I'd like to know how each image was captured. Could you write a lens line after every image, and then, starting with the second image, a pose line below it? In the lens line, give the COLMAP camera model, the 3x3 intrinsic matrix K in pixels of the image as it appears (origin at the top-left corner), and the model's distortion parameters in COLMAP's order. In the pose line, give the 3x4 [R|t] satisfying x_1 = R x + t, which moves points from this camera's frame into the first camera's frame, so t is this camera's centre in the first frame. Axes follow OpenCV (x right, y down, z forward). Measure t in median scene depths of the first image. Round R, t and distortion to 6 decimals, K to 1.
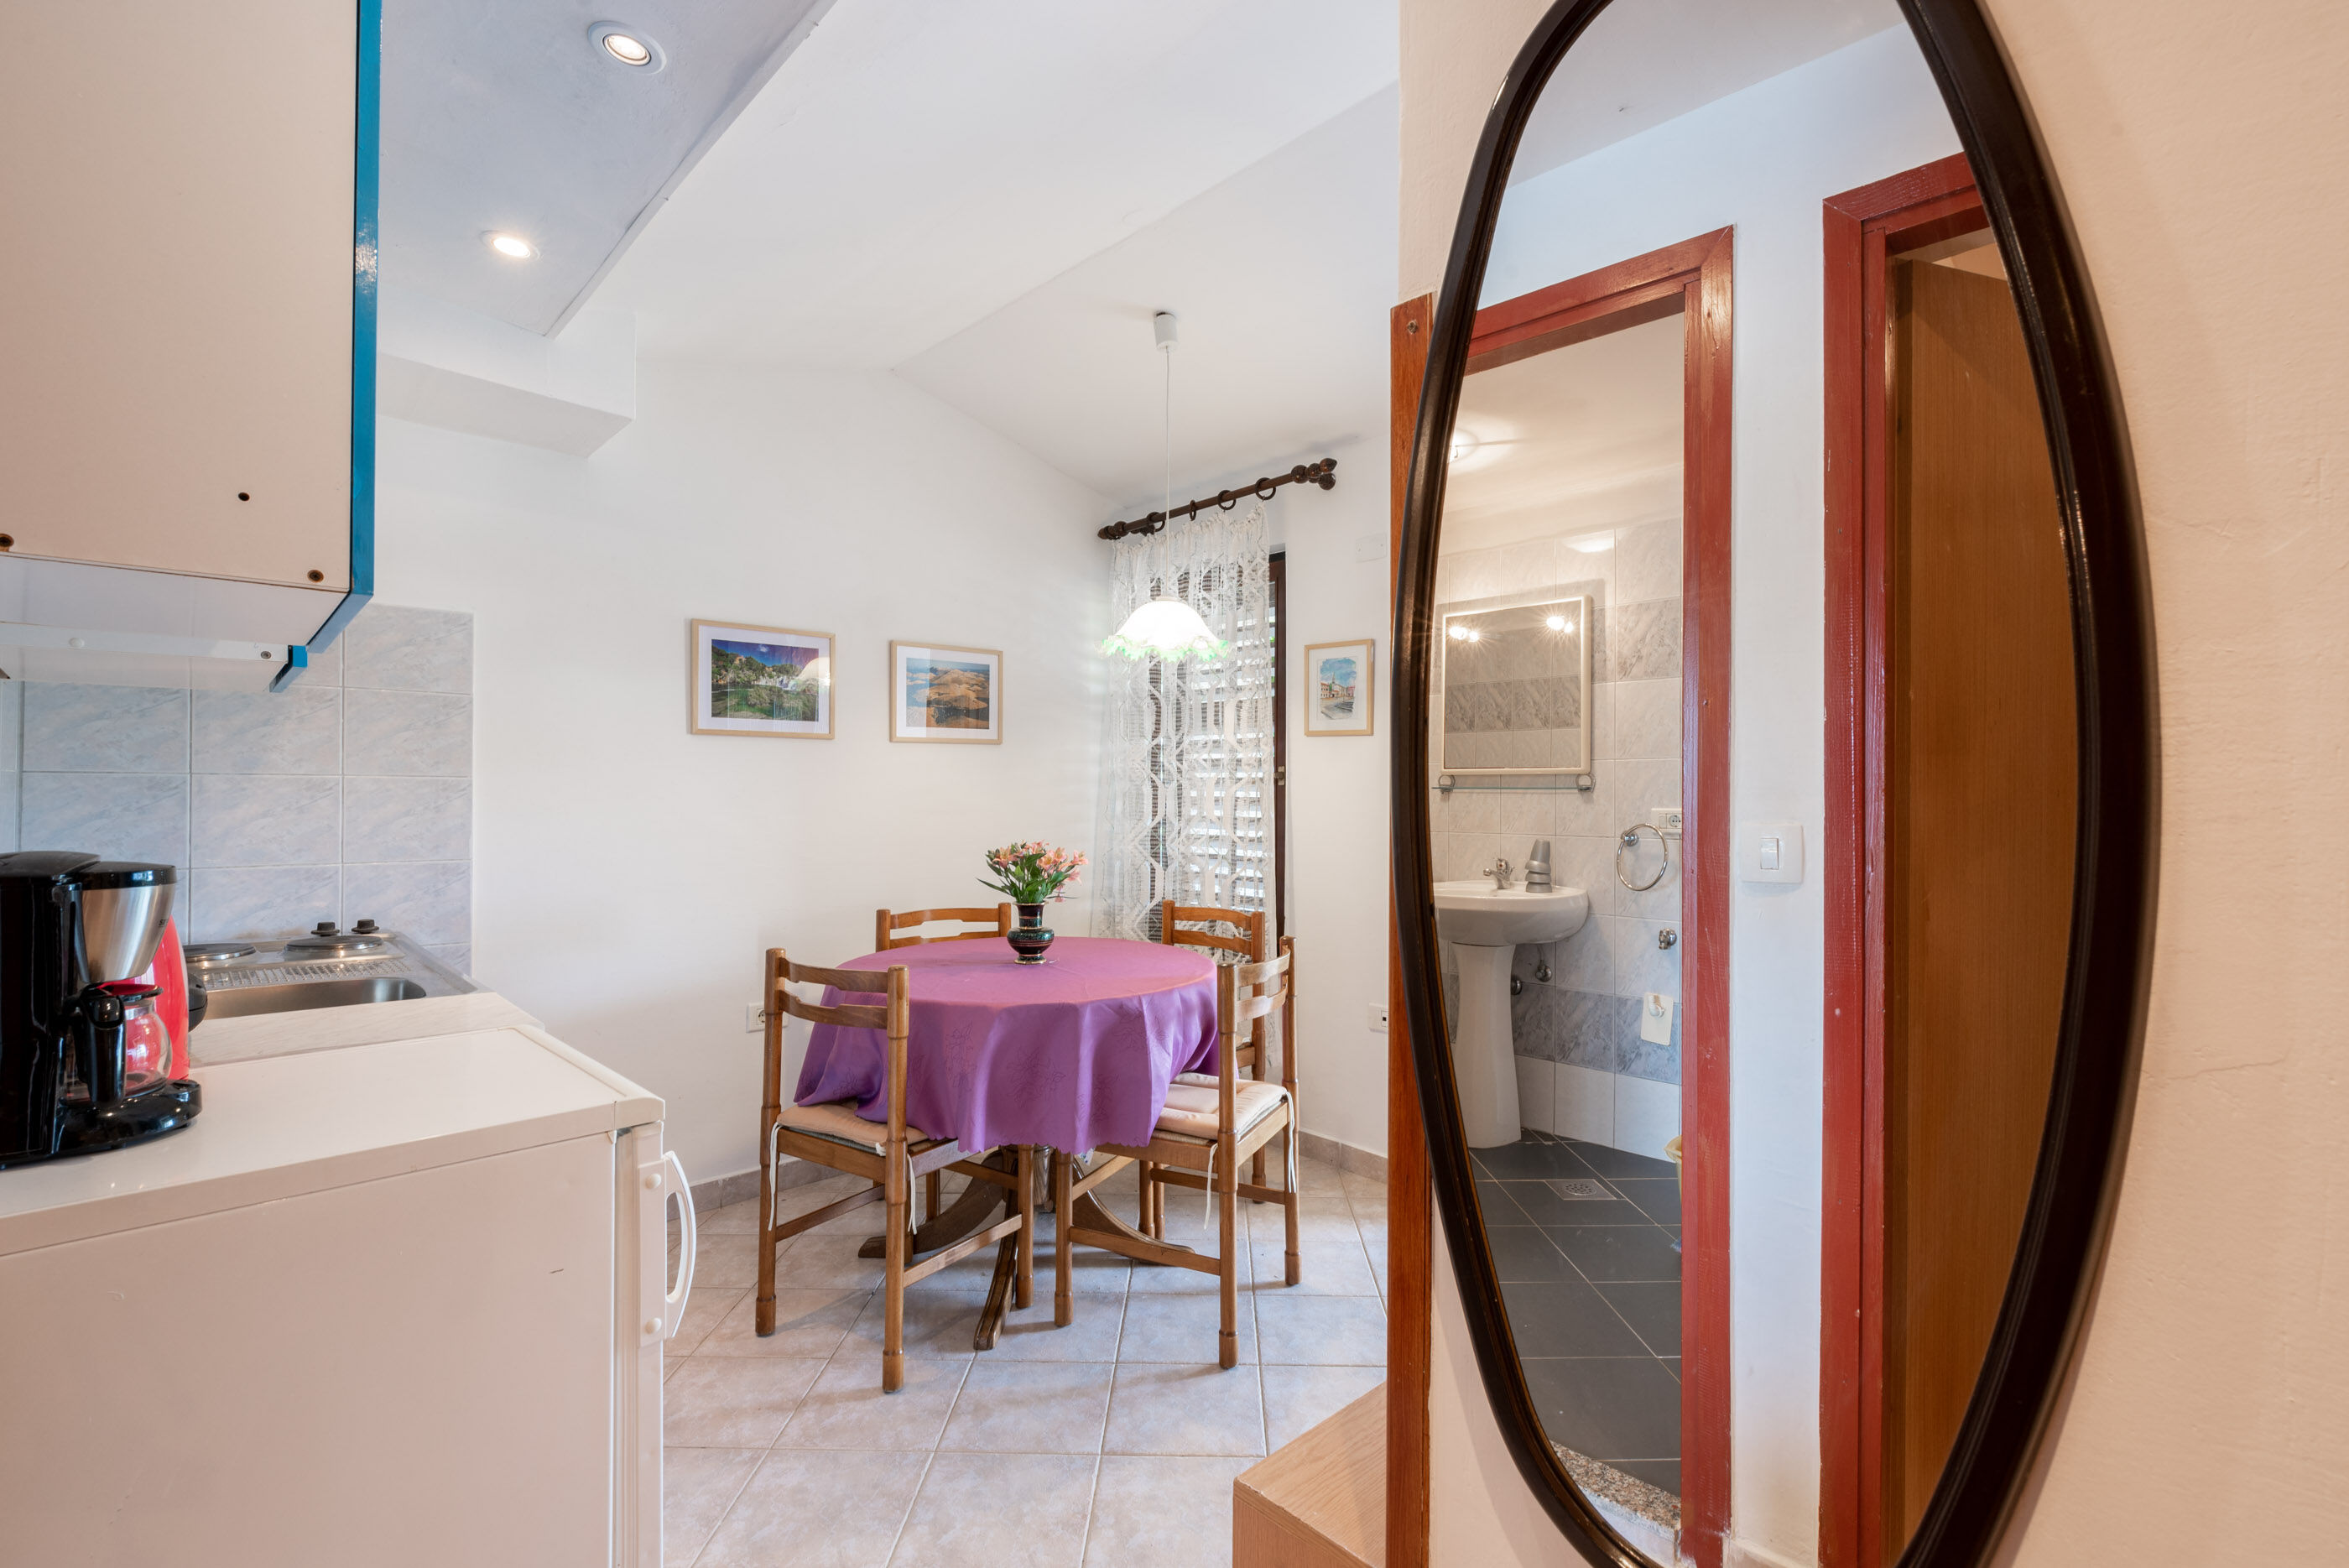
lens RADIAL K [[1097.3, 0, 1174.6], [0, 1097.3, 789.2], [0, 0, 1]] dist [-0.000675, -0.000213]
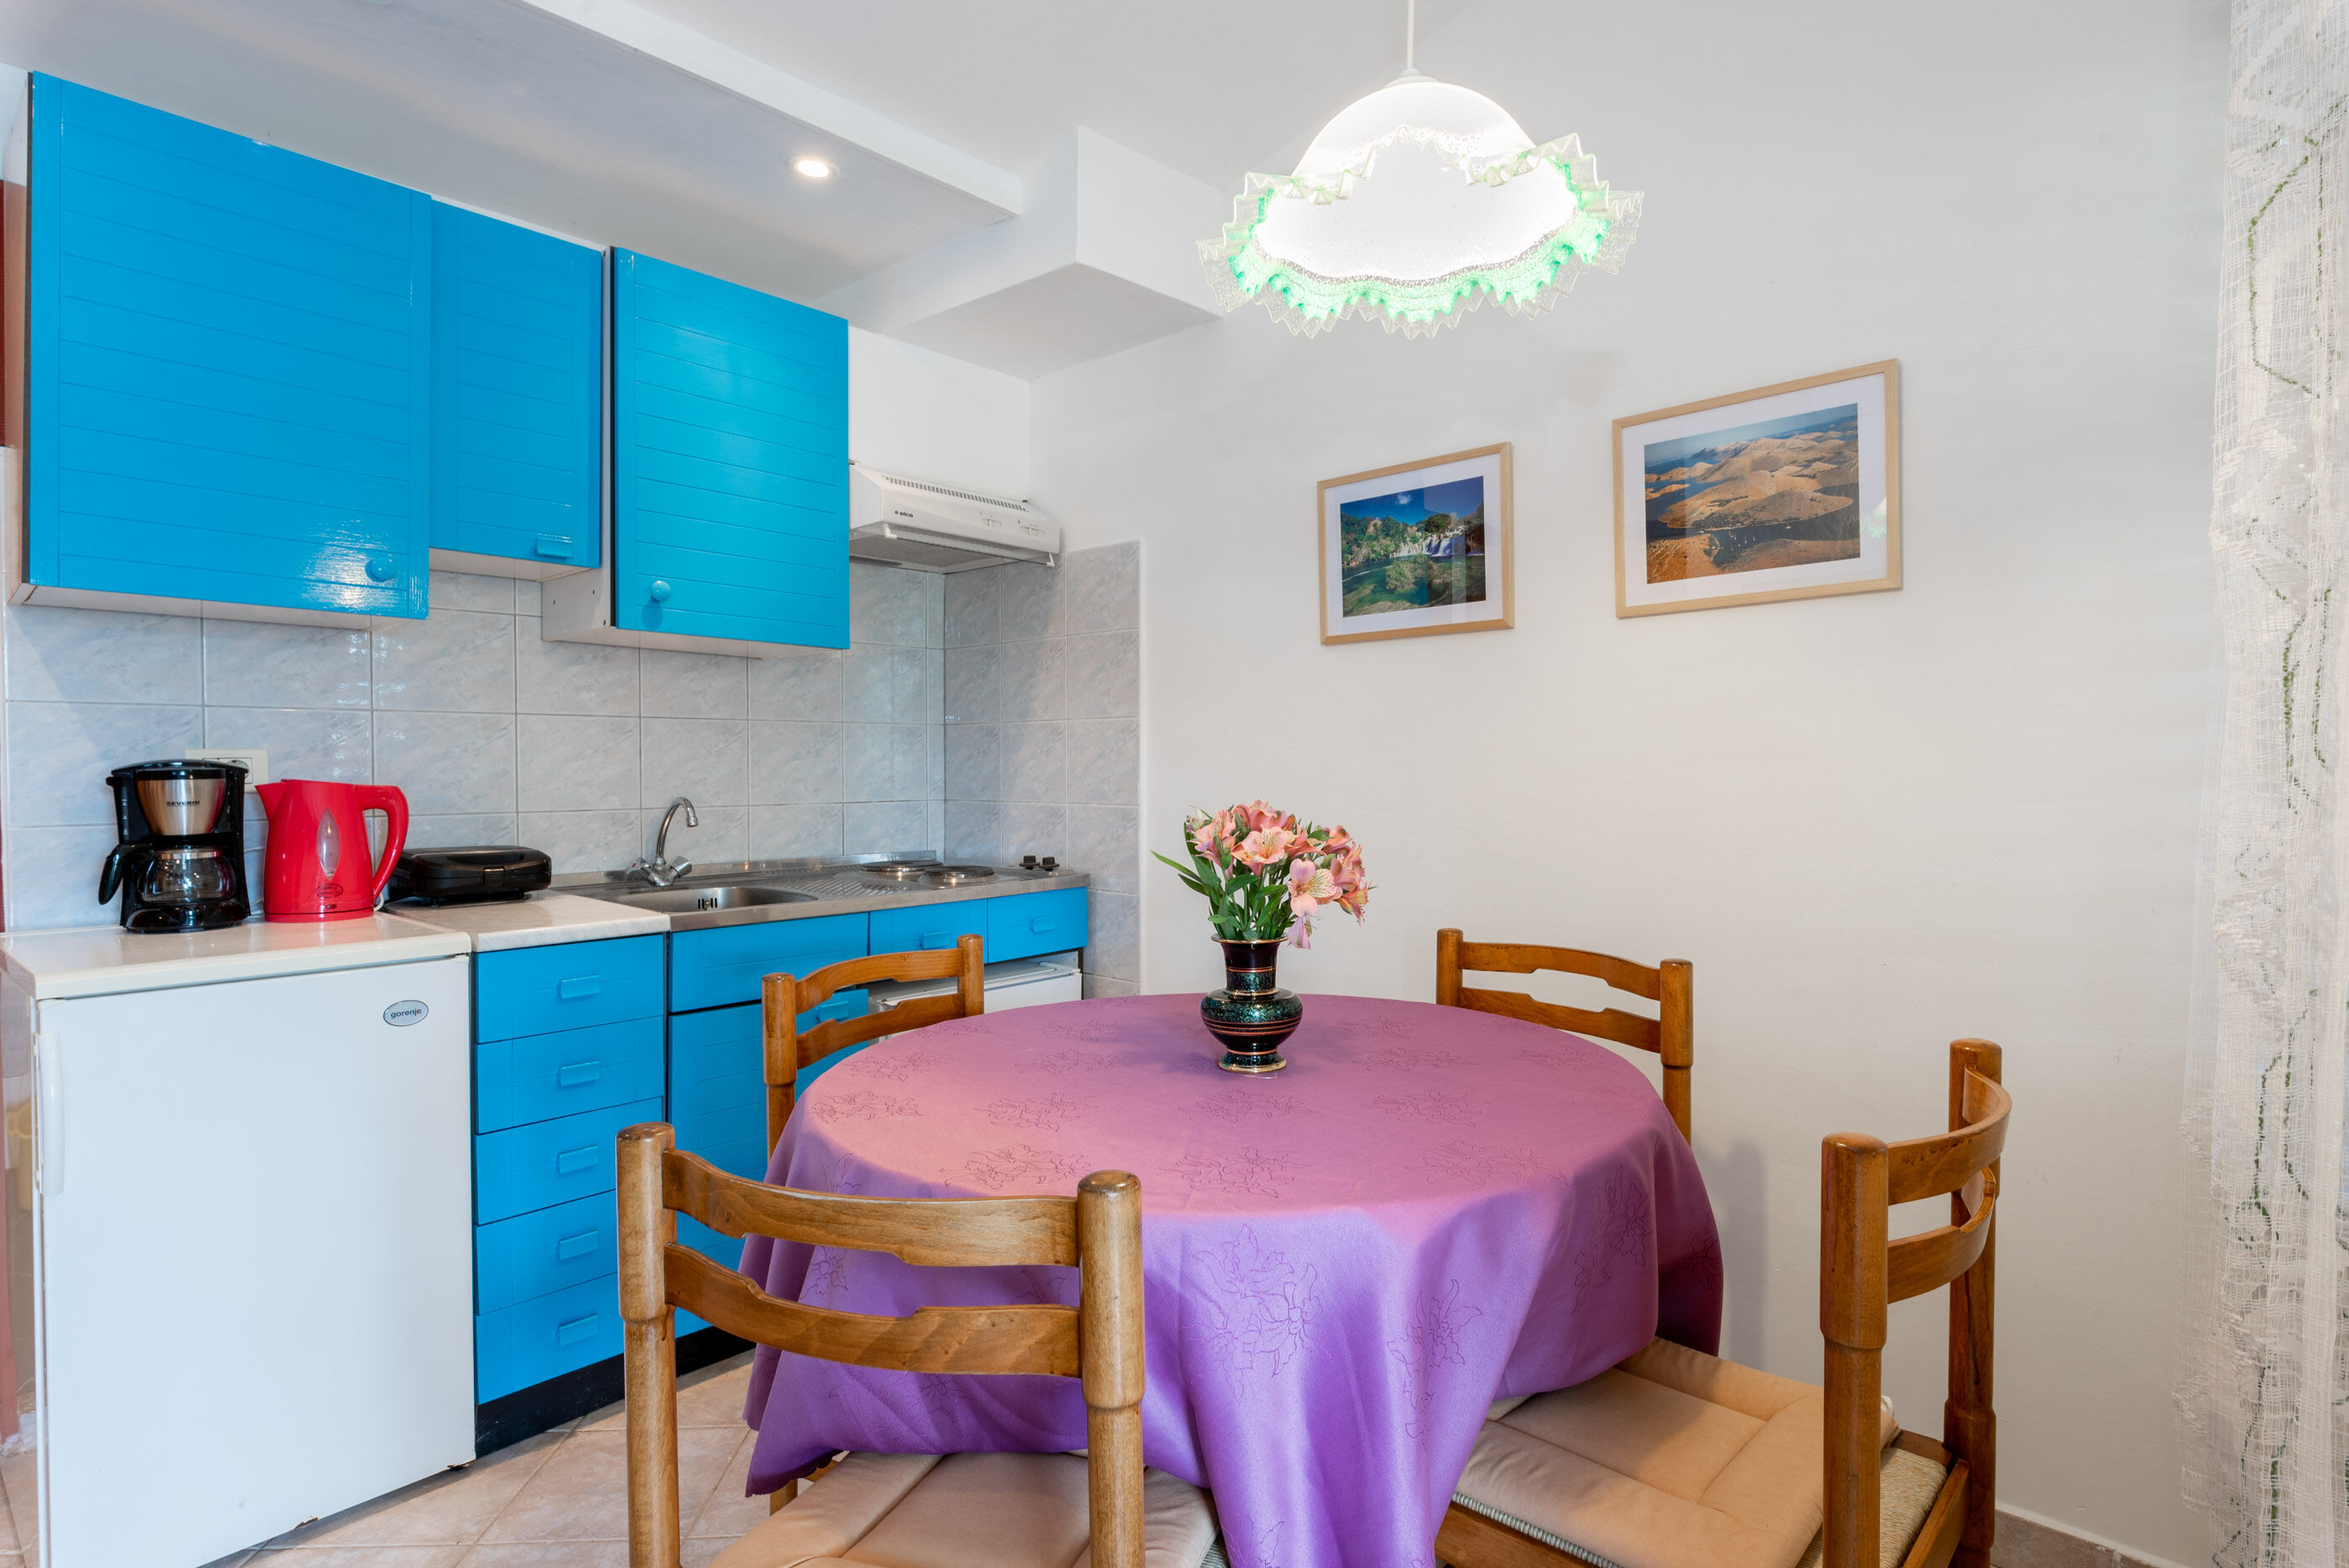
lens RADIAL K [[1213.5, 0, 1194.0], [0, 1213.5, 786.8], [0, 0, 1]] dist [-0.002713, -0.000222]
pose [[0.059274, 0.018606, -0.998068, 0.371870], [0.013263, 0.999723, 0.019425, 0.027669], [0.998154, -0.014389, 0.059011, 0.944489]]
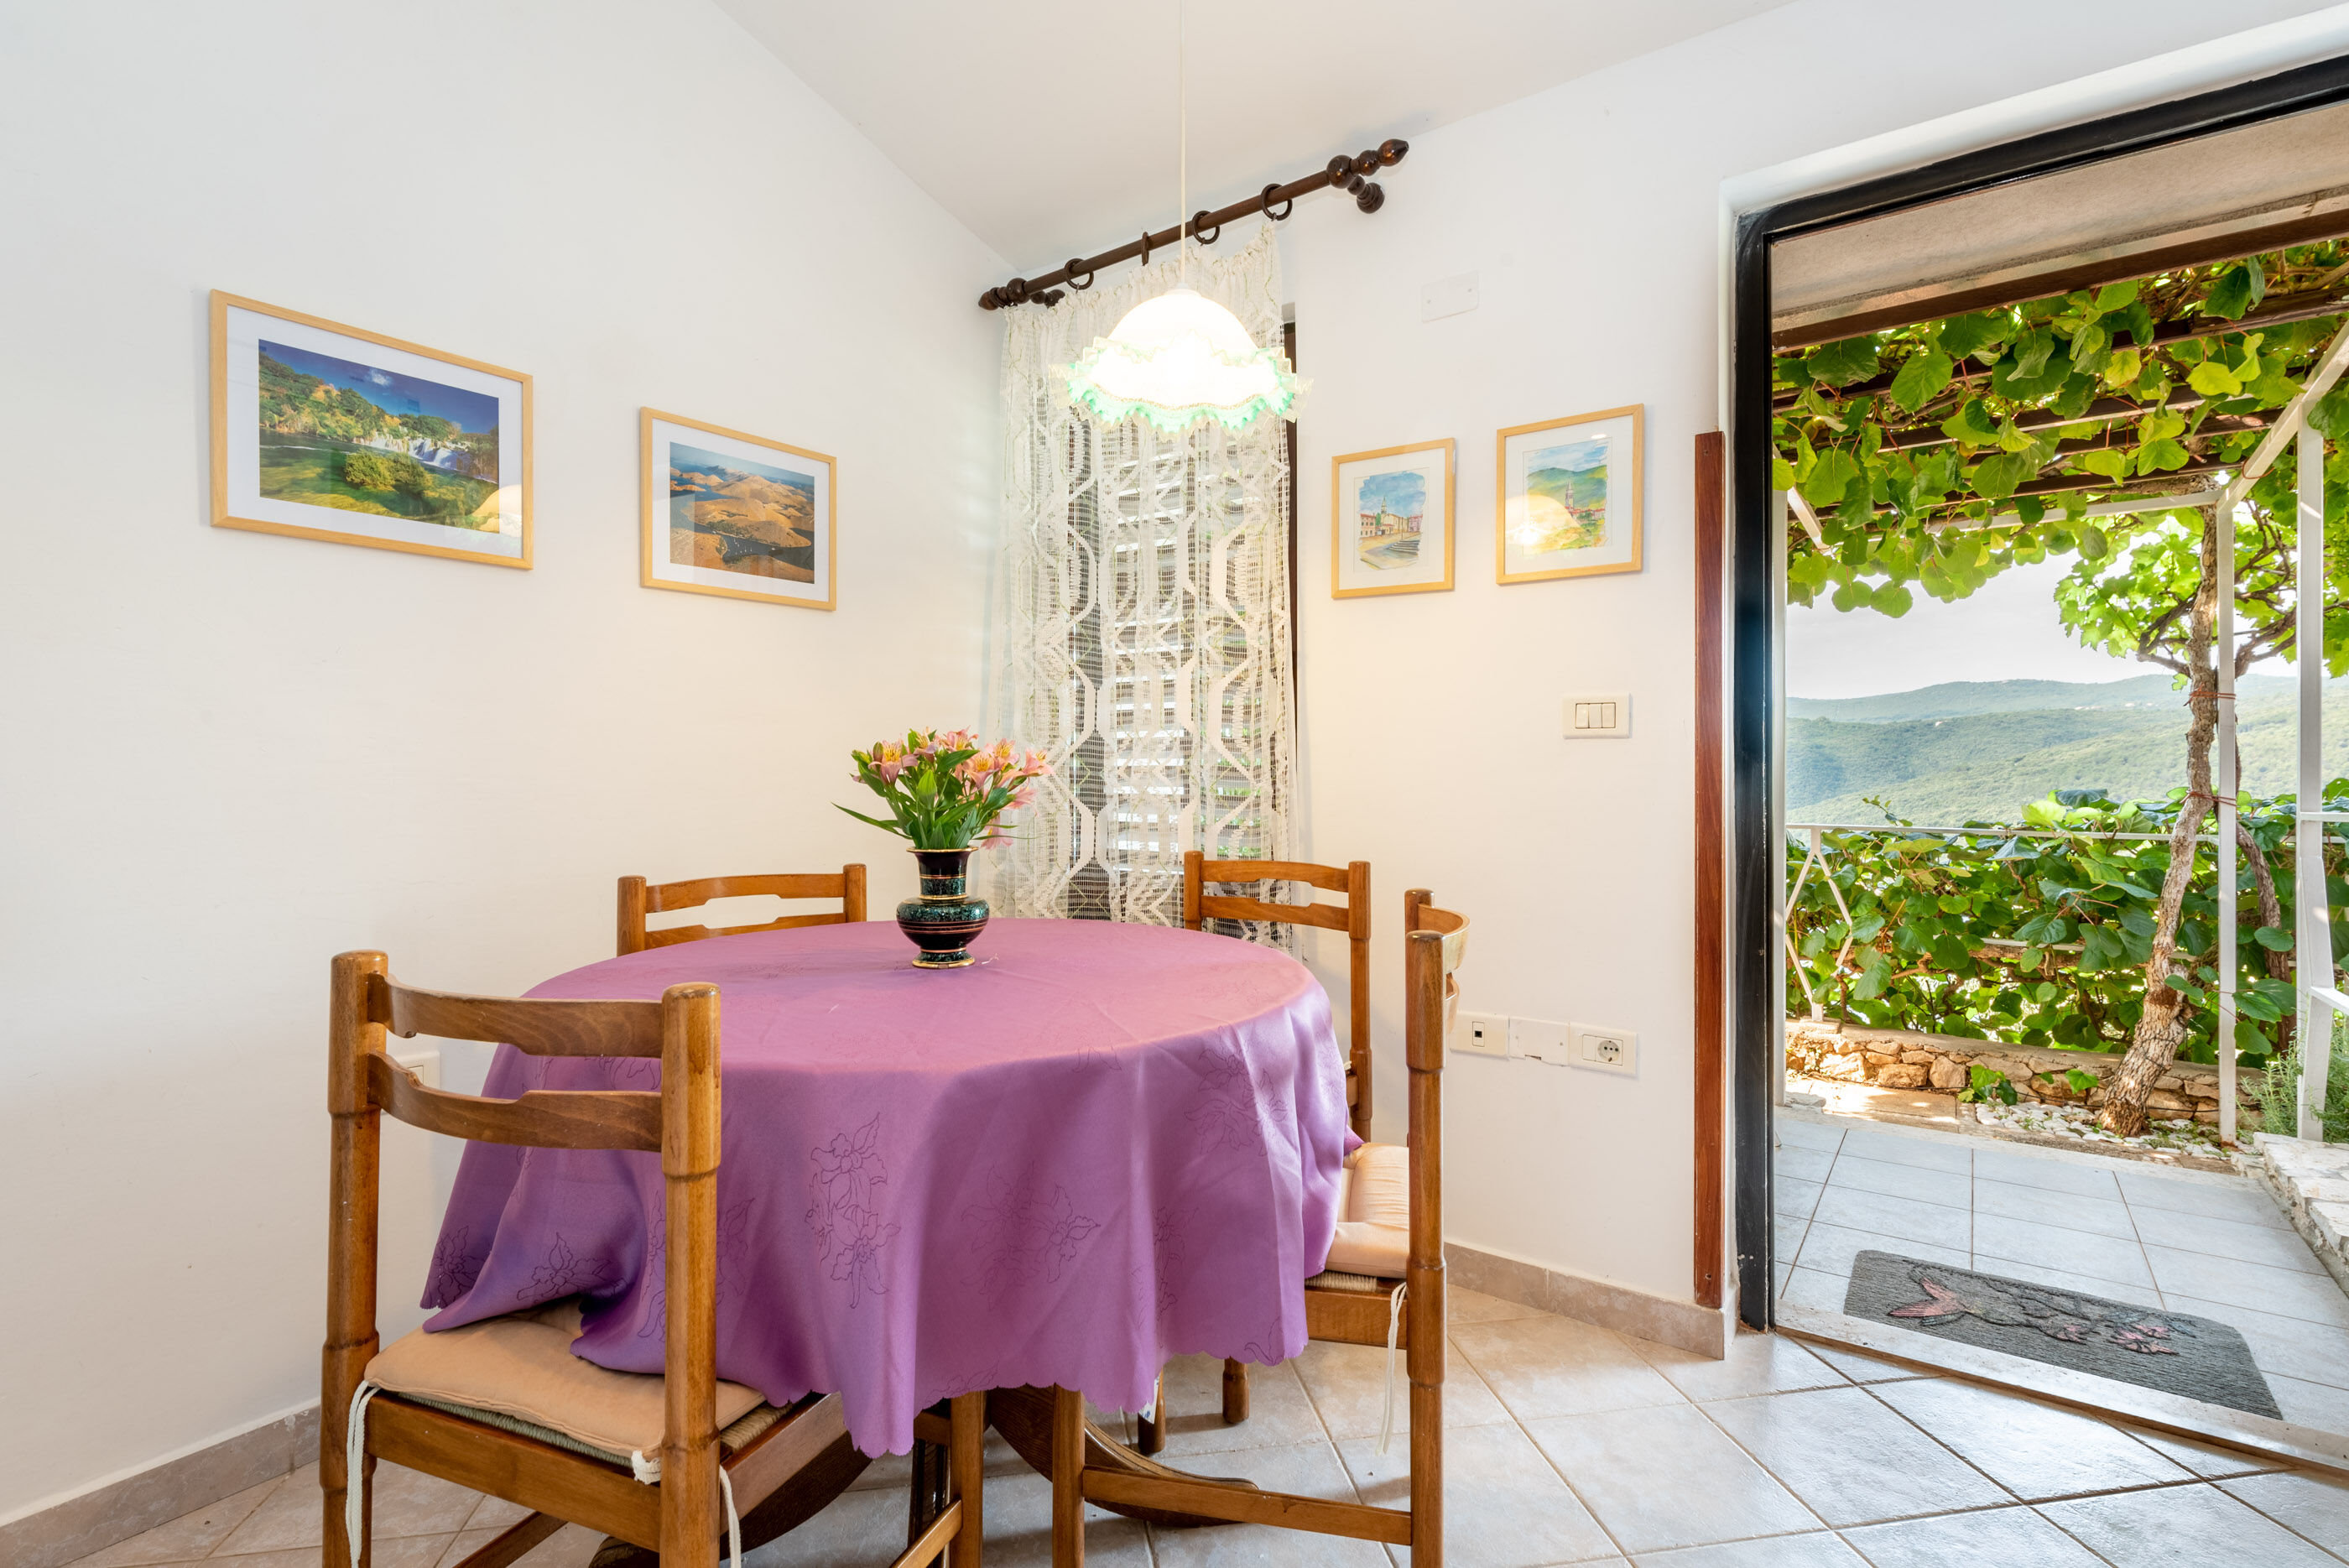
lens RADIAL K [[1141.8, 0, 1176.4], [0, 1141.8, 784.8], [0, 0, 1]] dist [-0.001984, 0.000836]
pose [[0.980586, -0.004957, 0.196028, -0.127694], [0.003402, 0.999960, 0.008270, 0.068638], [-0.196061, -0.007442, 0.980563, 0.449480]]
